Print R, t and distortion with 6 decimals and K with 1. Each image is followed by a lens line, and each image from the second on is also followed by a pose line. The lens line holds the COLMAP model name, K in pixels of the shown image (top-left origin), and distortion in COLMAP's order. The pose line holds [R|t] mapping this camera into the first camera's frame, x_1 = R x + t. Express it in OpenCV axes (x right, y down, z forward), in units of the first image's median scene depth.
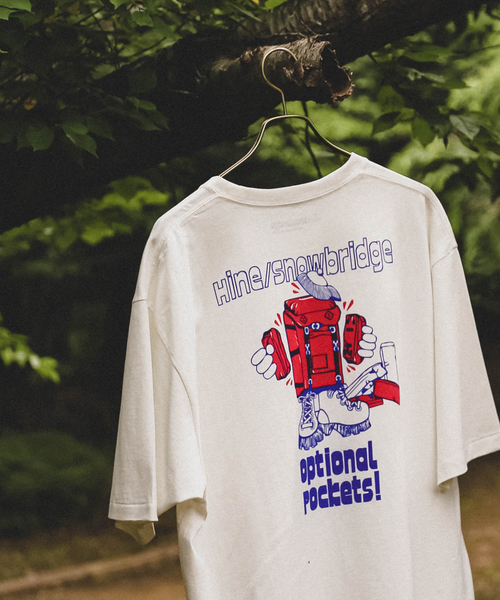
lens RADIAL K [[1422.5, 0, 250.0], [0, 1422.5, 300.0], [0, 0, 1]] dist [-0.044859, 0.857451]
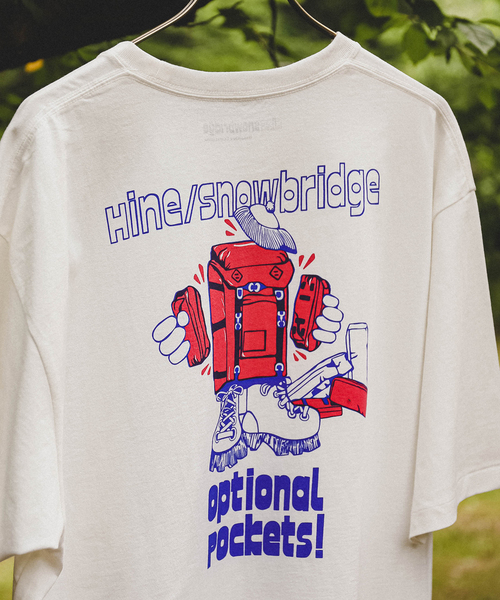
lens RADIAL K [[1422.5, 0, 250.0], [0, 1422.5, 300.0], [0, 0, 1]] dist [-0.044859, 0.857451]
pose [[0.992187, 0.107872, 0.062680, 0.003134], [-0.112100, 0.991341, 0.068386, -0.020963], [-0.054761, -0.074878, 0.995688, 0.339832]]
